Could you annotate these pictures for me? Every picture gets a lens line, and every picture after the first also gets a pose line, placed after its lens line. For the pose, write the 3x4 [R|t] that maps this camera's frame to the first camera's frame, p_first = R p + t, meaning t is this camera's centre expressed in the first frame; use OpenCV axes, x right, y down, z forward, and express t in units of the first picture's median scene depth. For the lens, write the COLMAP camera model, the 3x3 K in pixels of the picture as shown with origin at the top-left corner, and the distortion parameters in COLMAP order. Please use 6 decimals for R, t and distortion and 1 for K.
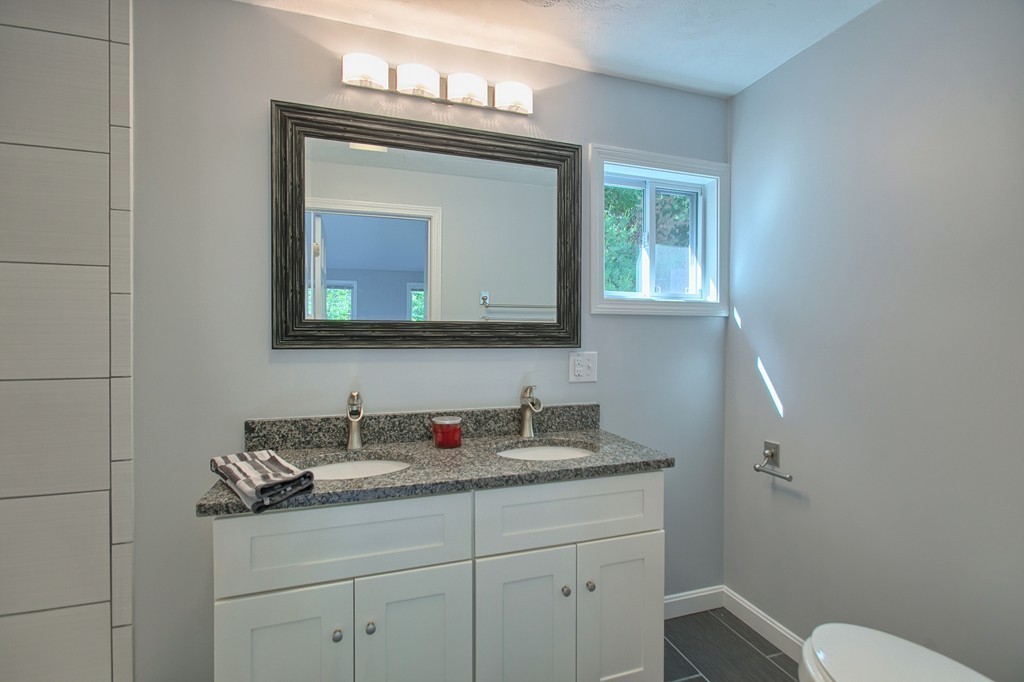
lens RADIAL K [[461.2, 0, 510.8], [0, 461.2, 338.9], [0, 0, 1]] dist [-0.001100, 0.002735]
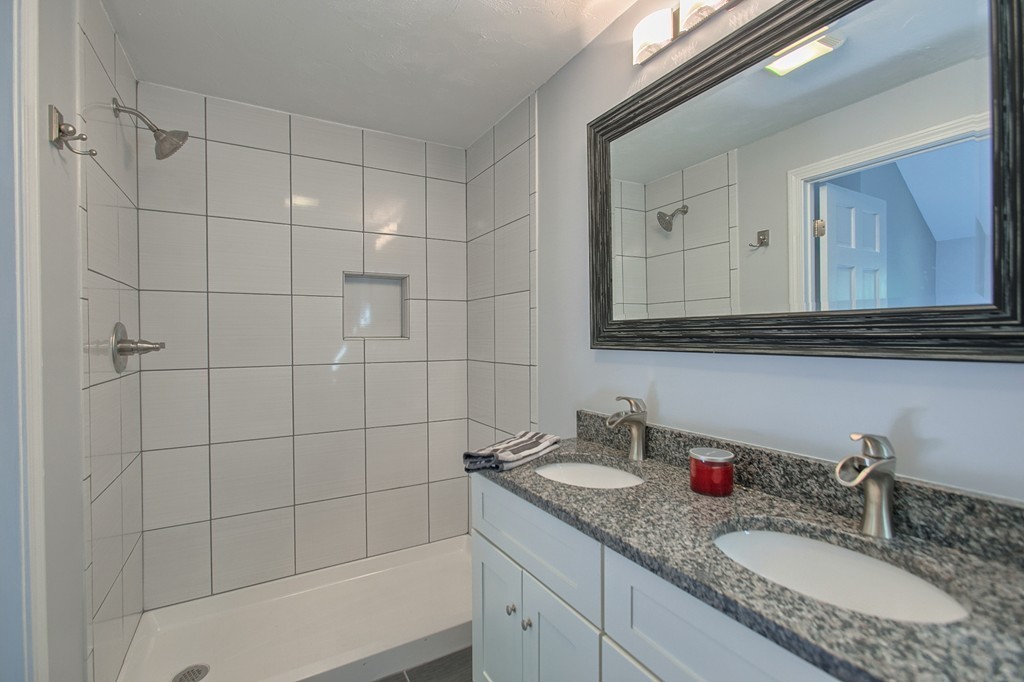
lens RADIAL K [[461.2, 0, 510.7], [0, 461.2, 339.9], [0, 0, 1]] dist [-0.001100, 0.002735]
pose [[0.198807, 0.004204, -0.980030, 0.512499], [0.002689, 0.999985, 0.004835, -0.005192], [0.980035, -0.003596, 0.198793, 0.574406]]
